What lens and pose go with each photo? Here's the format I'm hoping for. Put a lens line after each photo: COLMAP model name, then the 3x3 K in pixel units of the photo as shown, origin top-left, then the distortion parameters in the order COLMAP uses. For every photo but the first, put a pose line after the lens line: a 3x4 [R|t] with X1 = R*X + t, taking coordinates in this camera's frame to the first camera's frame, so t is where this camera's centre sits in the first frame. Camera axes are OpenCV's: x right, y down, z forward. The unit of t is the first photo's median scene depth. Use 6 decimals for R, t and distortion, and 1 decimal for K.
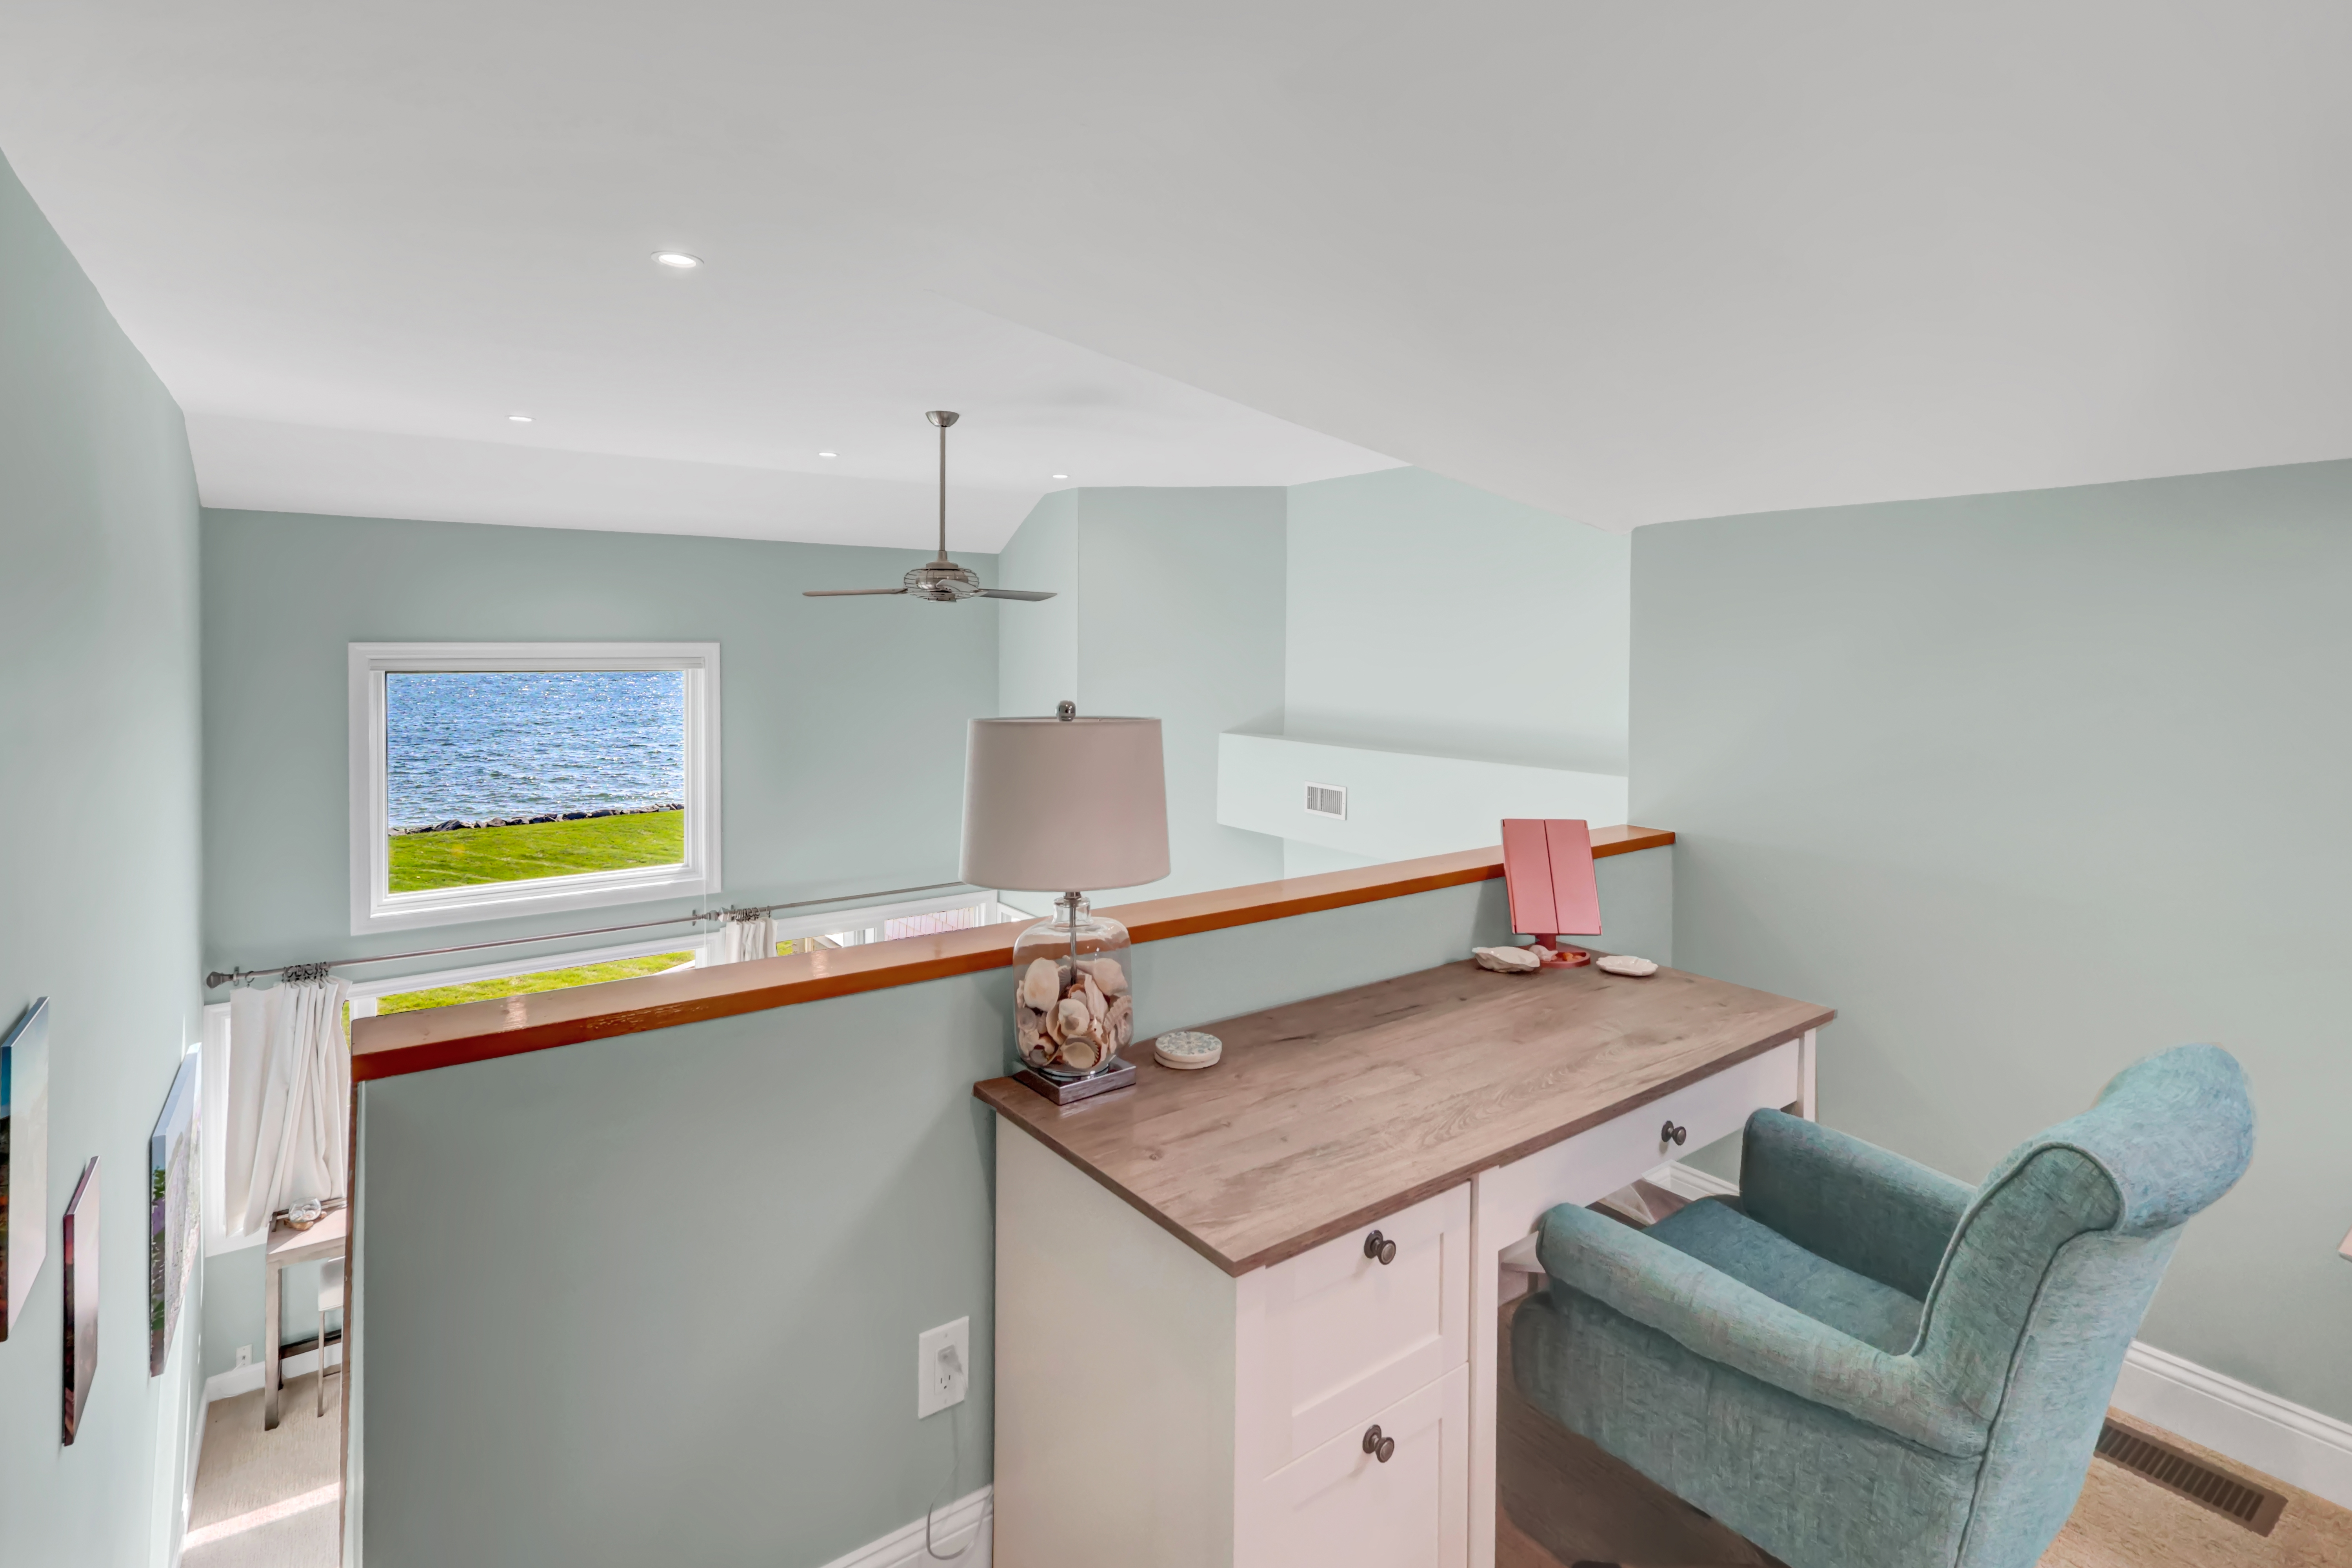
lens RADIAL K [[1100.7, 0, 1177.5], [0, 1100.7, 665.7], [0, 0, 1]] dist [0.002844, 0.000067]
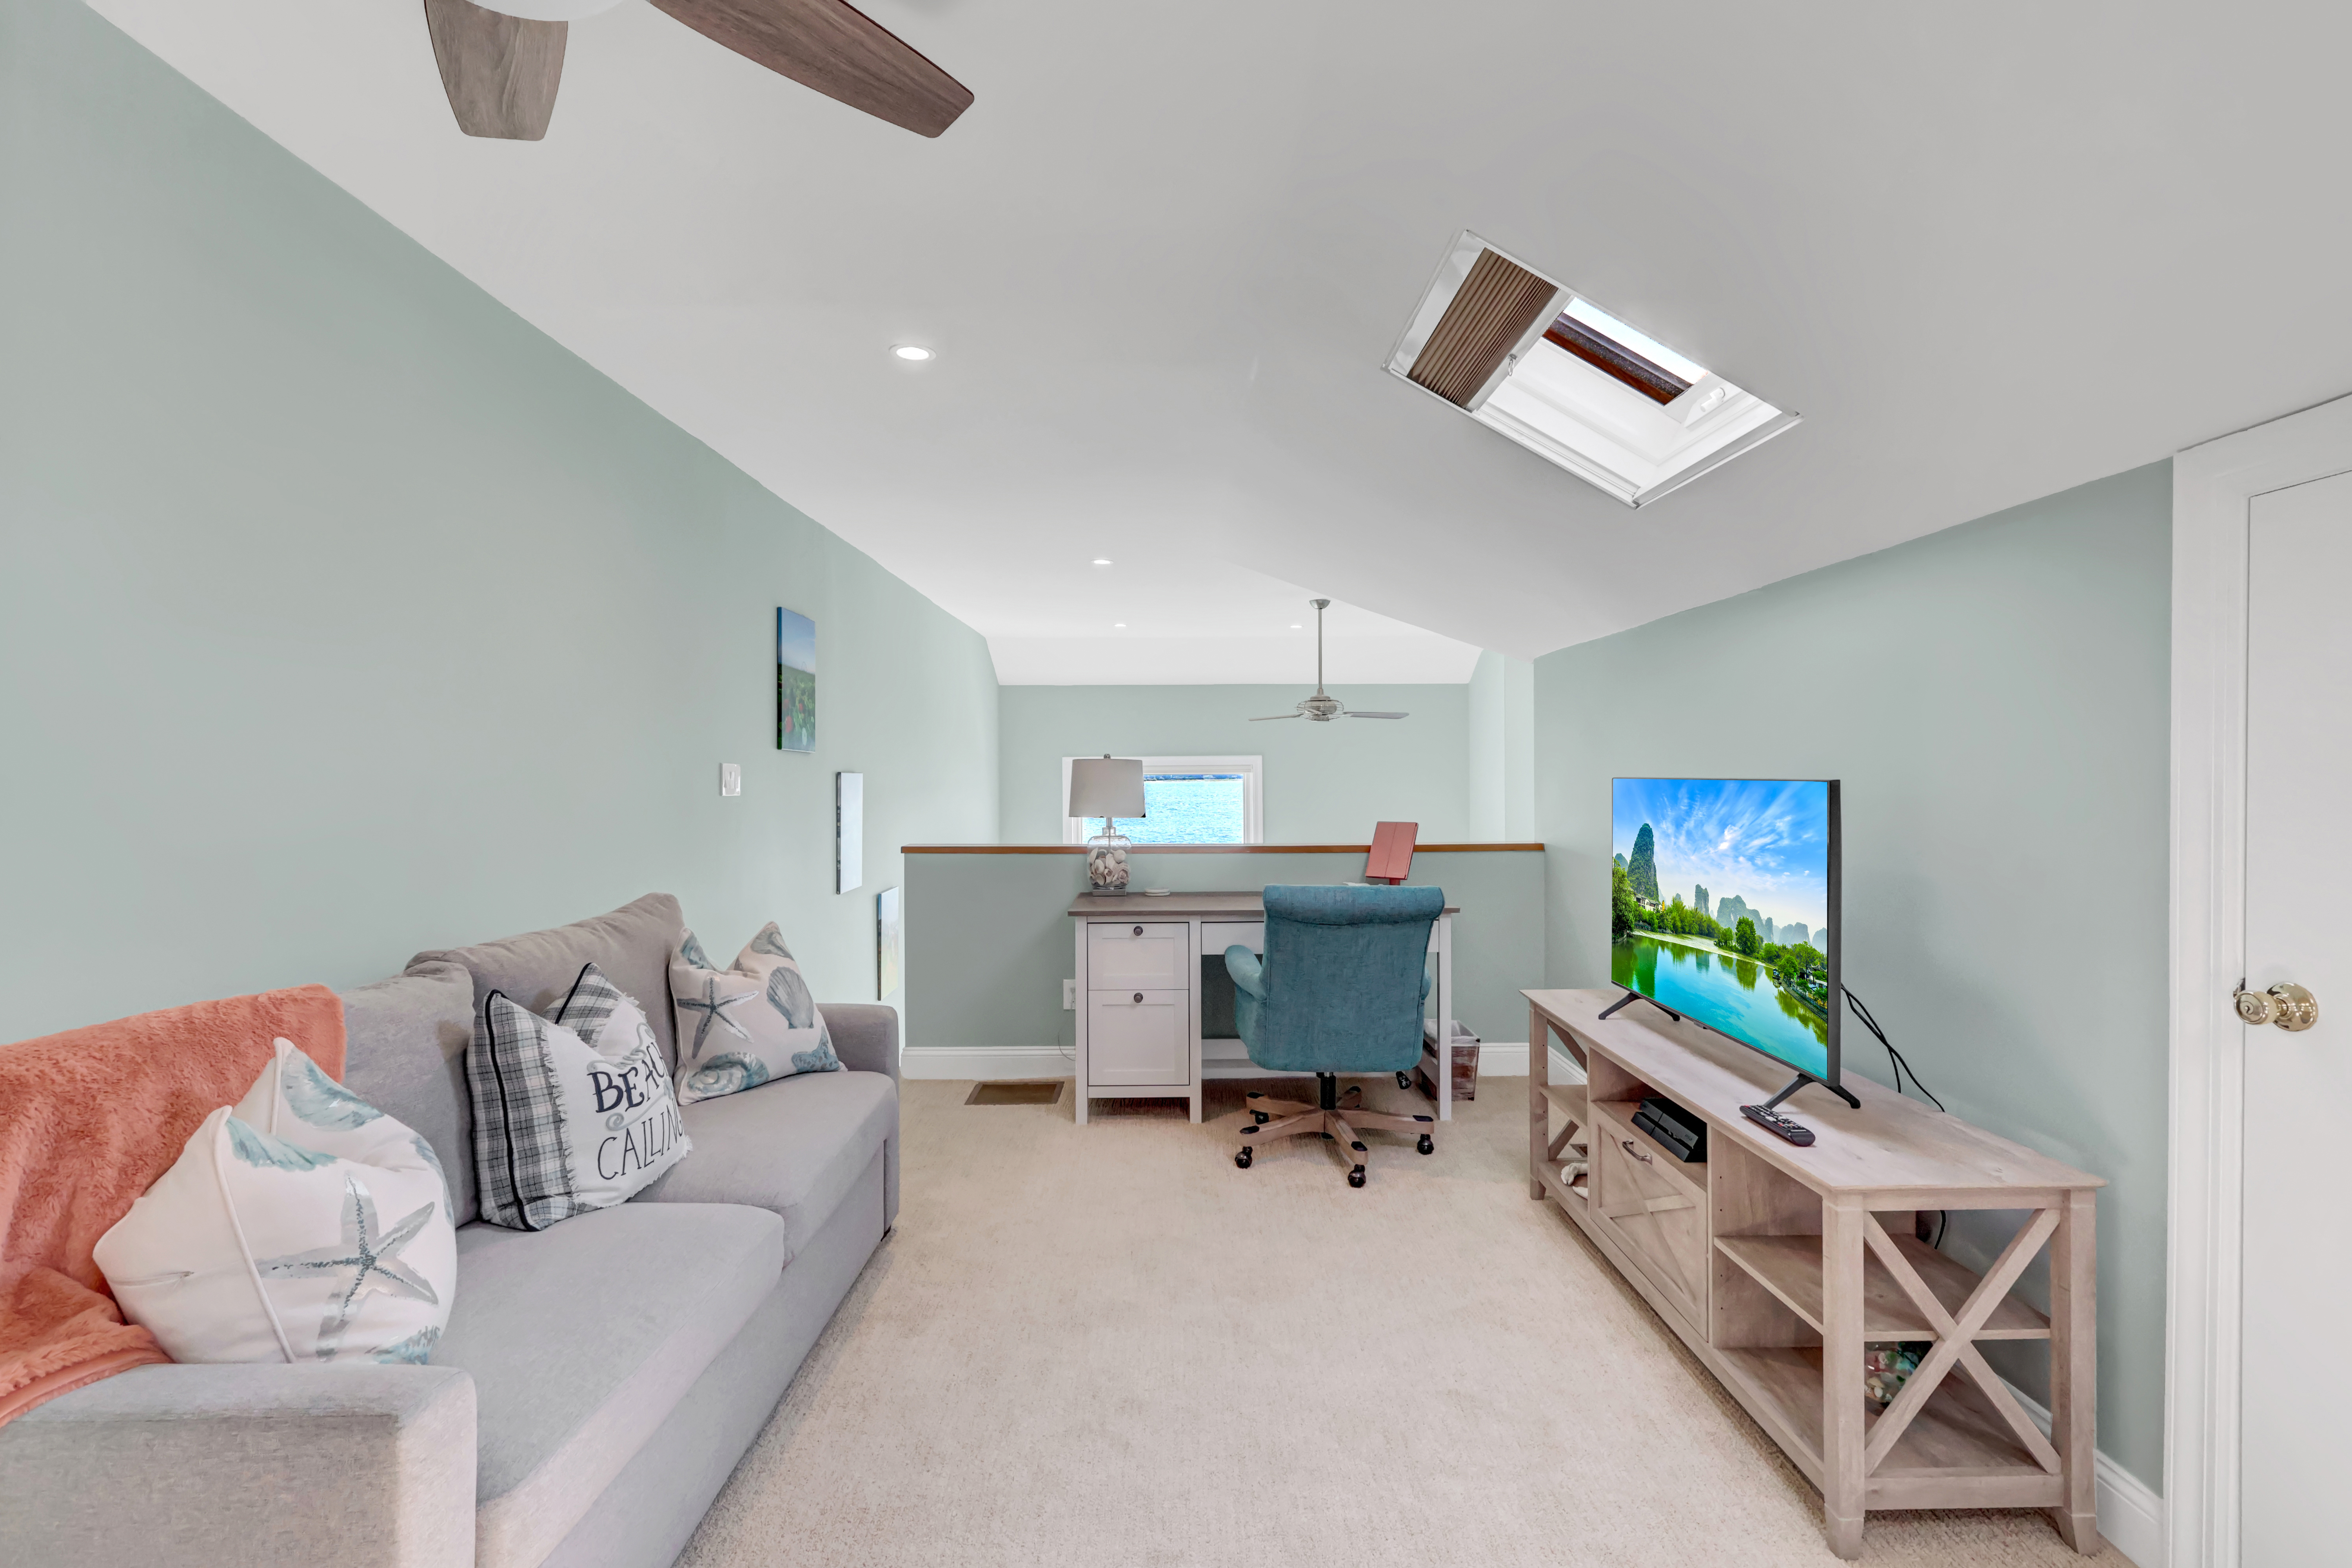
lens RADIAL K [[1082.4, 0, 1169.9], [0, 1082.4, 770.9], [0, 0, 1]] dist [-0.049531, 0.000153]
pose [[0.798337, -0.007388, -0.602165, 0.456268], [-0.004551, 0.999822, -0.018301, 0.034586], [0.602193, 0.017351, 0.798162, -0.289838]]
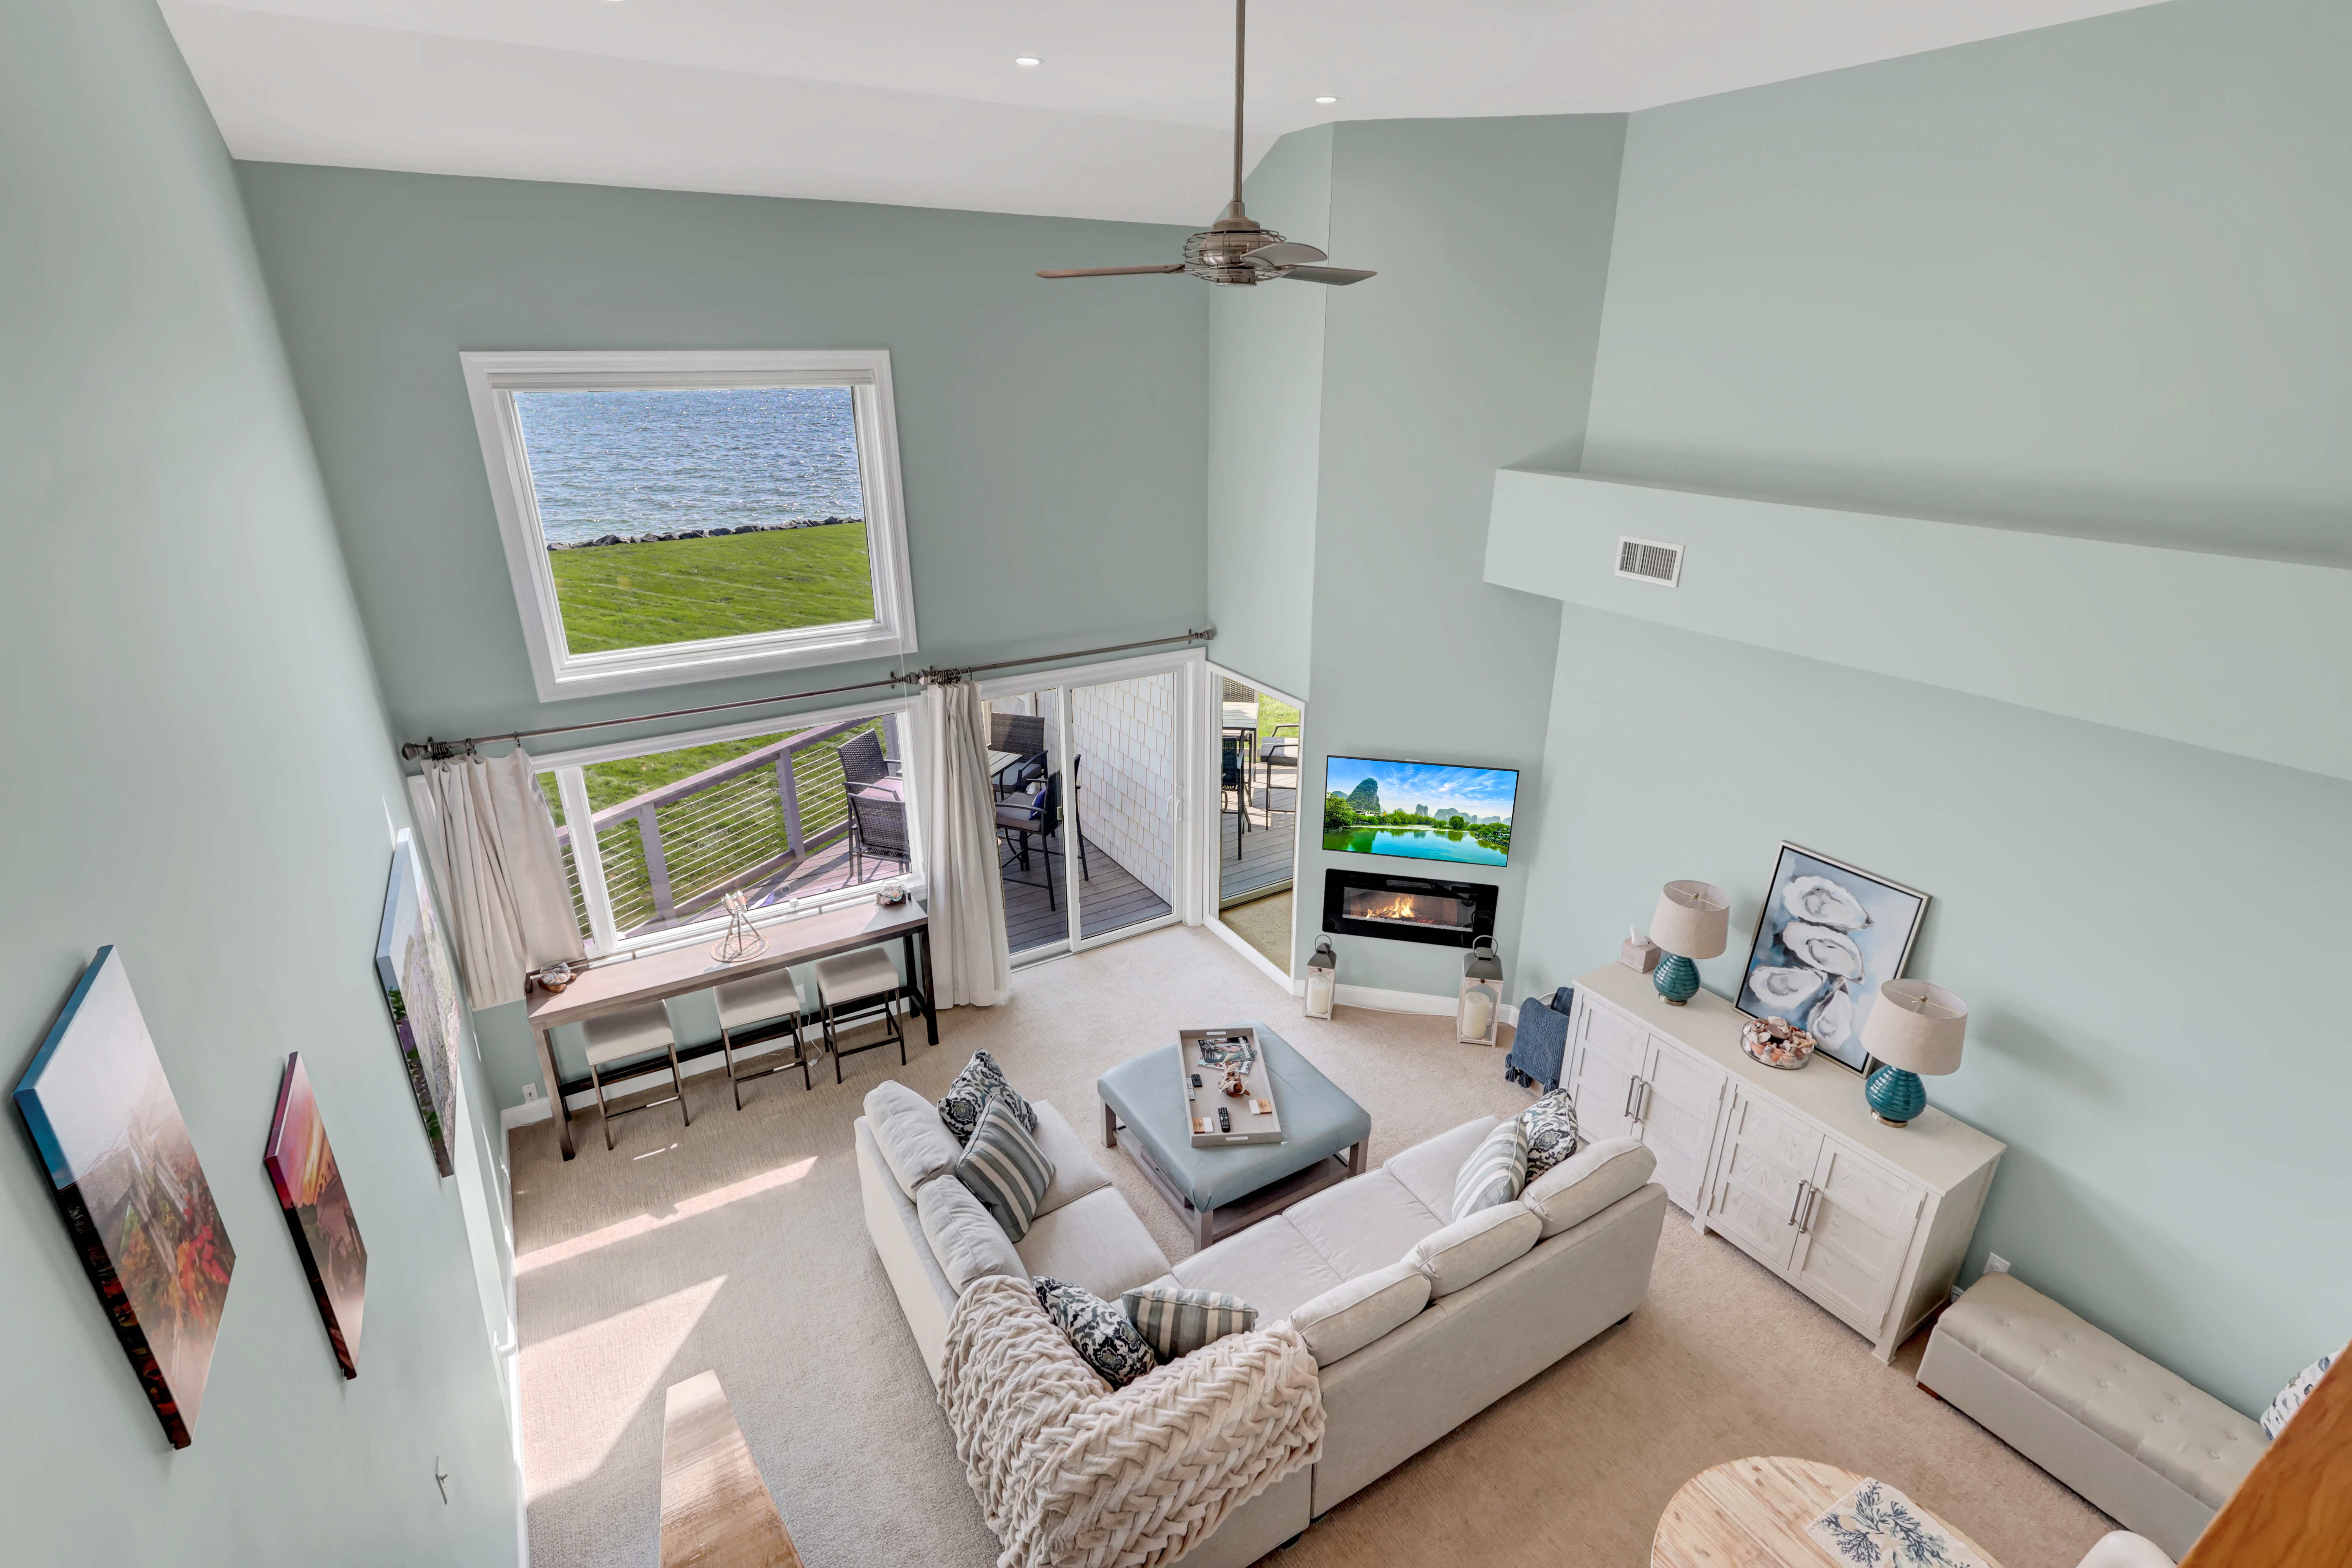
lens RADIAL K [[1074.3, 0, 1176.0], [0, 1074.3, 784.0], [0, 0, 1]] dist [-0.001366, 0.000038]
pose [[0.994742, 0.034923, -0.096277, -0.151092], [0.001642, 0.934506, 0.355944, -0.004560], [0.102402, -0.354231, 0.929534, 0.222628]]
